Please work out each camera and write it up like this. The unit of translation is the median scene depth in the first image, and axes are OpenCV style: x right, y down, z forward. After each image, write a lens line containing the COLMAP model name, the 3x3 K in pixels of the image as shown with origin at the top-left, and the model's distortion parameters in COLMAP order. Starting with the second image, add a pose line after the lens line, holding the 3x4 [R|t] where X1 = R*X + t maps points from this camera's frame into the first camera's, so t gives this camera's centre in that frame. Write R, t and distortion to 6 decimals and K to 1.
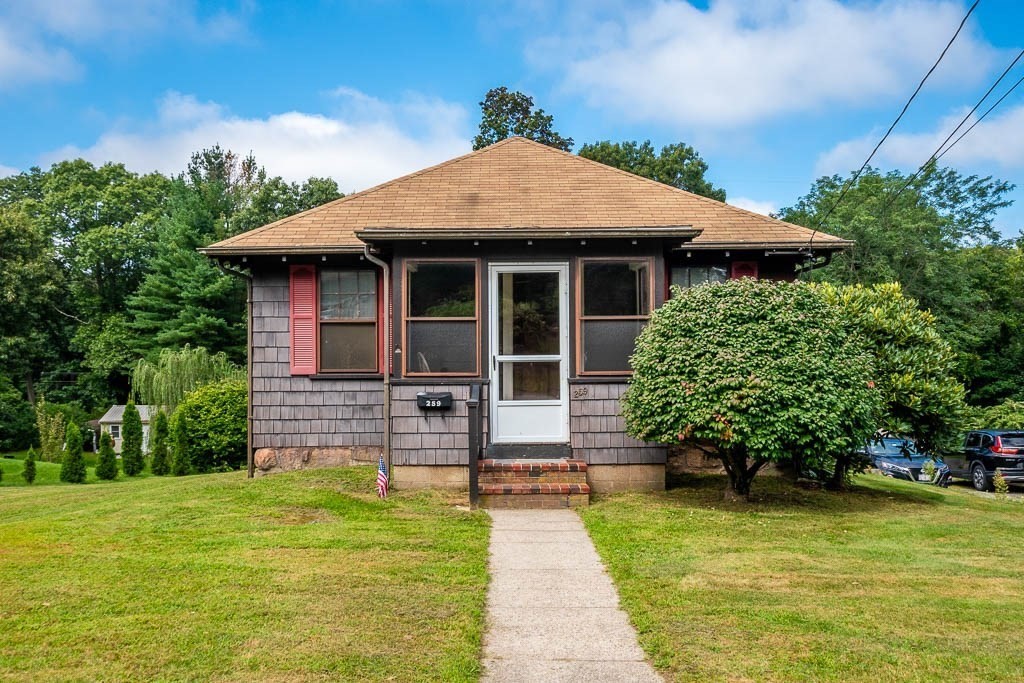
lens RADIAL K [[880.8, 0, 510.3], [0, 880.8, 360.3], [0, 0, 1]] dist [-0.005928, -0.000024]
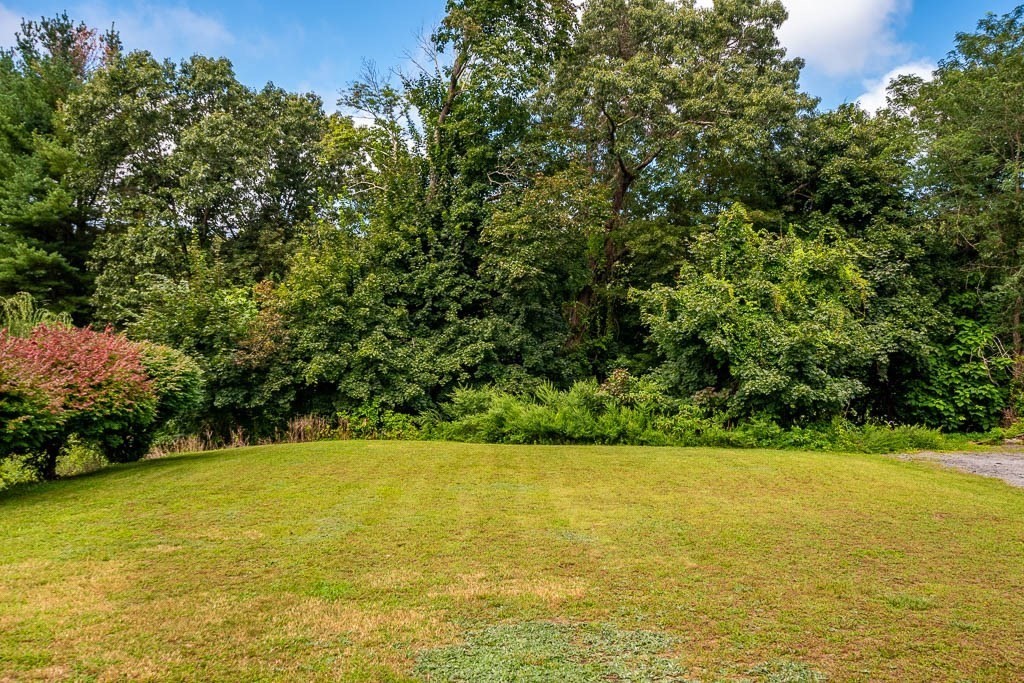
lens RADIAL K [[838.0, 0, 512.0], [0, 838.0, 341.5], [0, 0, 1]] dist [-0.006112, 0.053079]
pose [[0.998067, 0.008301, 0.061584, -0.013649], [-0.007889, 0.999945, -0.006920, 0.023608], [-0.061638, 0.006420, 0.998078, 0.327651]]
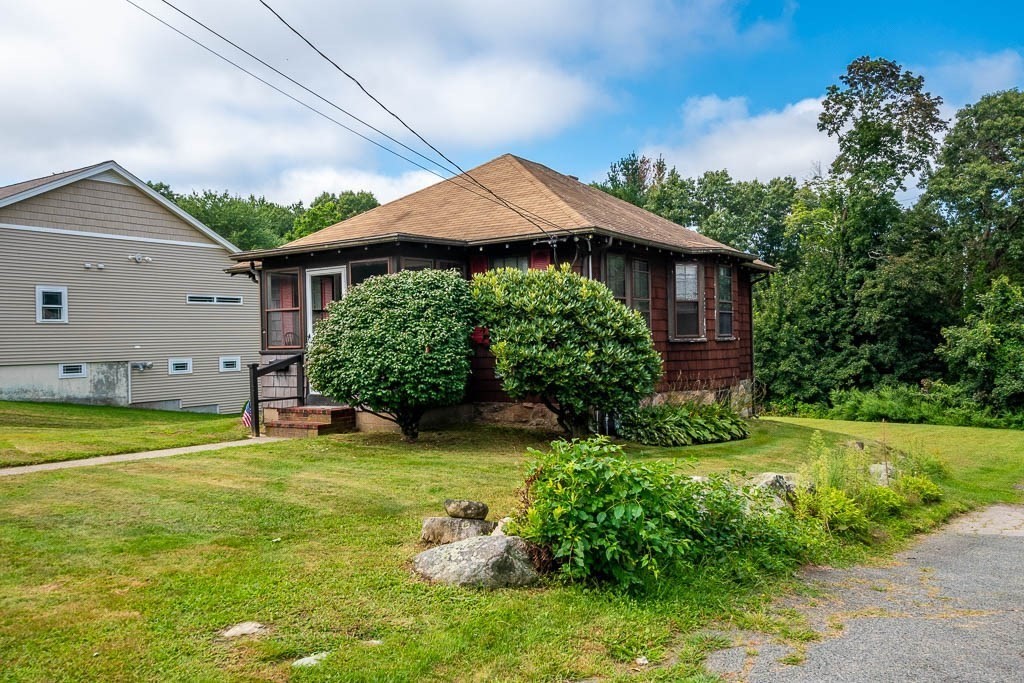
lens RADIAL K [[838.0, 0, 512.0], [0, 838.0, 341.5], [0, 0, 1]] dist [-0.006112, 0.053079]
pose [[0.830332, -0.014672, -0.557075, 0.152060], [0.014996, 0.999880, -0.003982, 0.002715], [0.557067, -0.005047, 0.830452, 0.006933]]
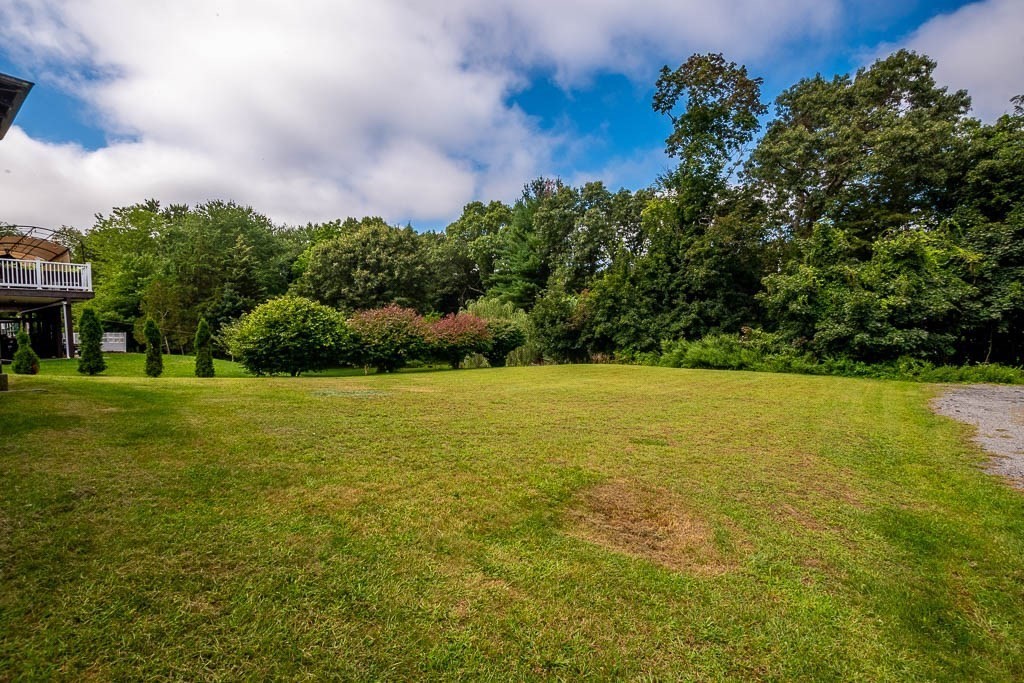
lens RADIAL K [[455.2, 0, 508.5], [0, 455.2, 342.1], [0, 0, 1]] dist [-0.029062, 0.001531]
pose [[0.807140, 0.002729, -0.590353, 0.115853], [0.020830, 0.999235, 0.033099, 0.029754], [0.589992, -0.039013, 0.806466, 0.316528]]
